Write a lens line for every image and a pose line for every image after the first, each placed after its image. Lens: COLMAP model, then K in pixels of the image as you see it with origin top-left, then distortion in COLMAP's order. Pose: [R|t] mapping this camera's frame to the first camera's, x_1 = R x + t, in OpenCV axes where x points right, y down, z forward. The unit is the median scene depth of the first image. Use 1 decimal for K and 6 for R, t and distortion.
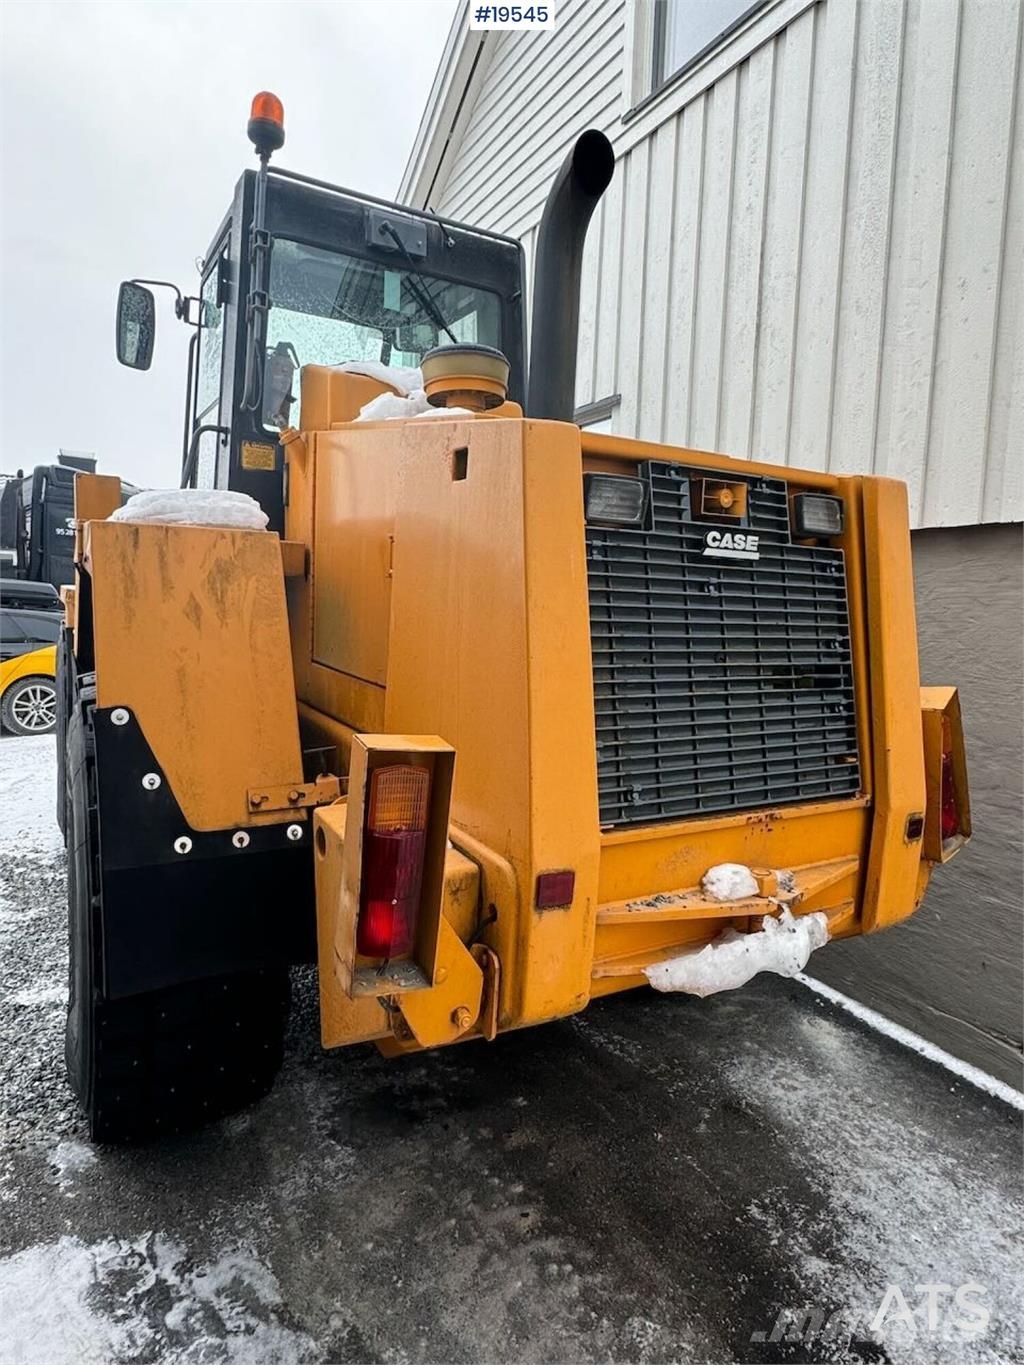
lens RADIAL K [[801.8, 0, 538.8], [0, 801.8, 683.0], [0, 0, 1]] dist [0.001499, -0.003944]
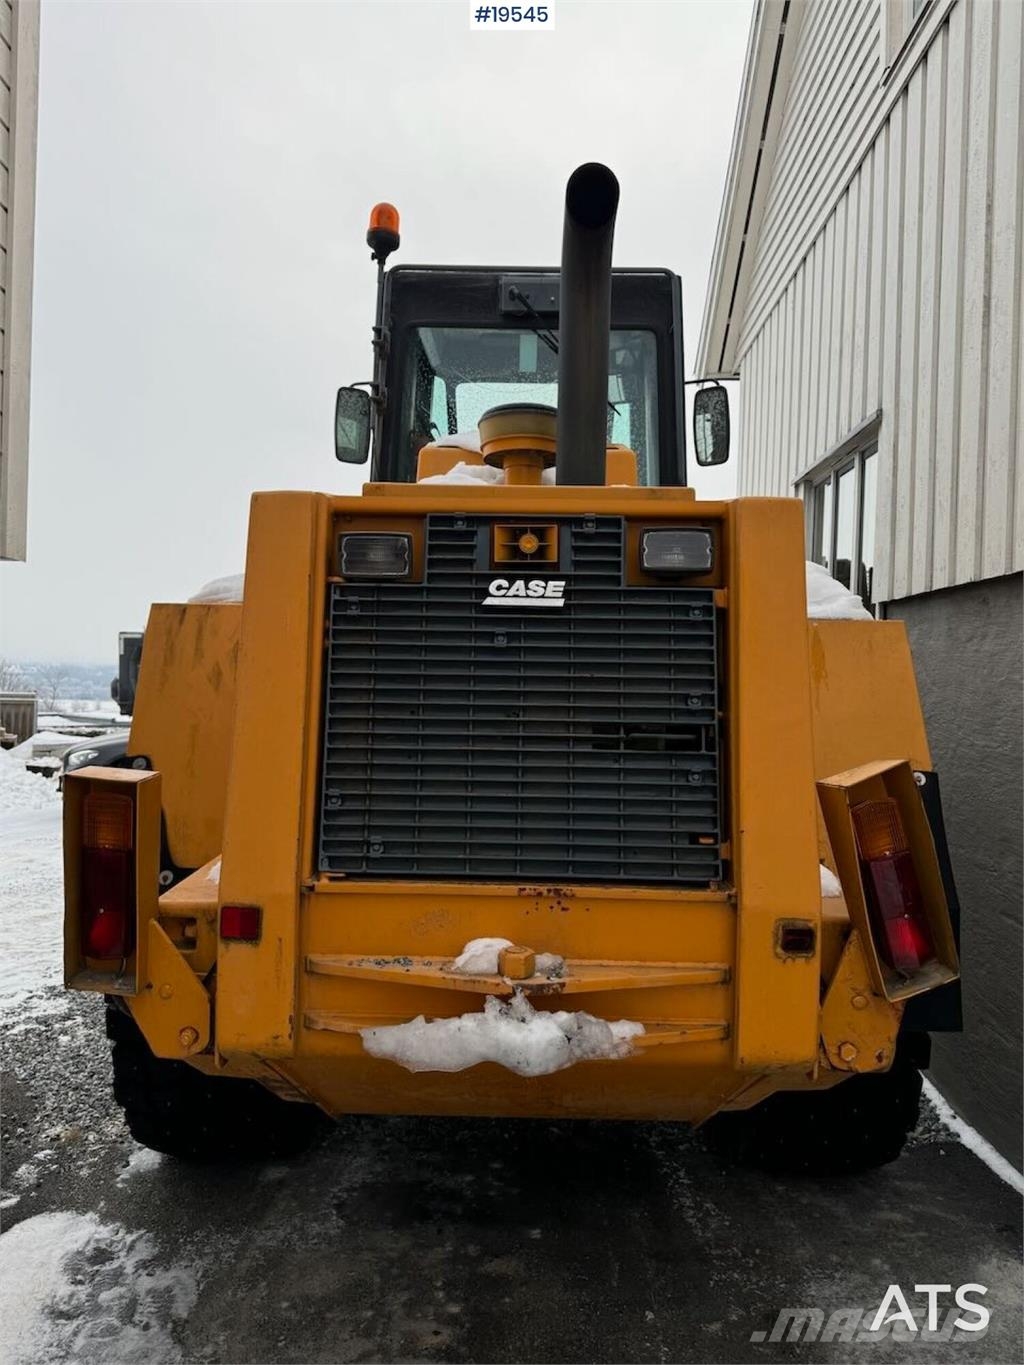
lens RADIAL K [[966.6, 0, 517.9], [0, 966.6, 679.8], [0, 0, 1]] dist [0.044196, -0.052743]
pose [[0.854559, -0.015468, -0.519124, 0.743691], [-0.037714, 0.995069, -0.091732, 0.030118], [0.517983, 0.097968, 0.849762, 0.044340]]
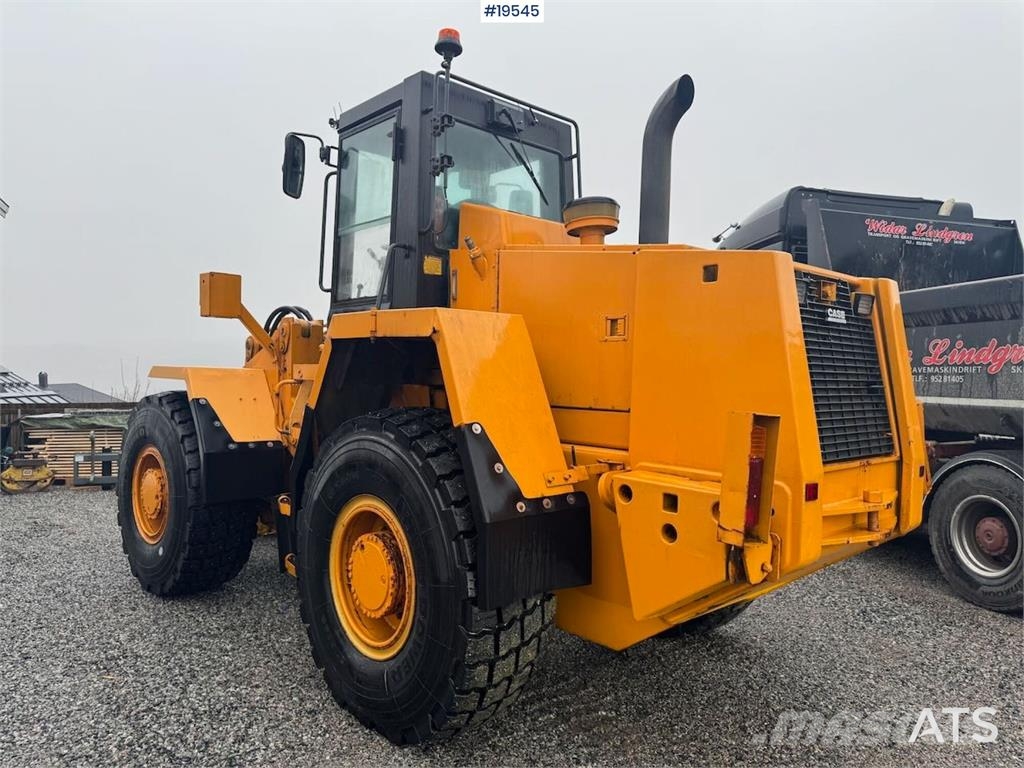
lens RADIAL K [[725.1, 0, 509.2], [0, 725.1, 384.2], [0, 0, 1]] dist [0.044196, -0.052743]
pose [[0.977809, -0.030131, 0.207321, -0.777813], [0.050177, 0.994483, -0.092122, 0.094030], [-0.203401, 0.100480, 0.973926, -0.432905]]
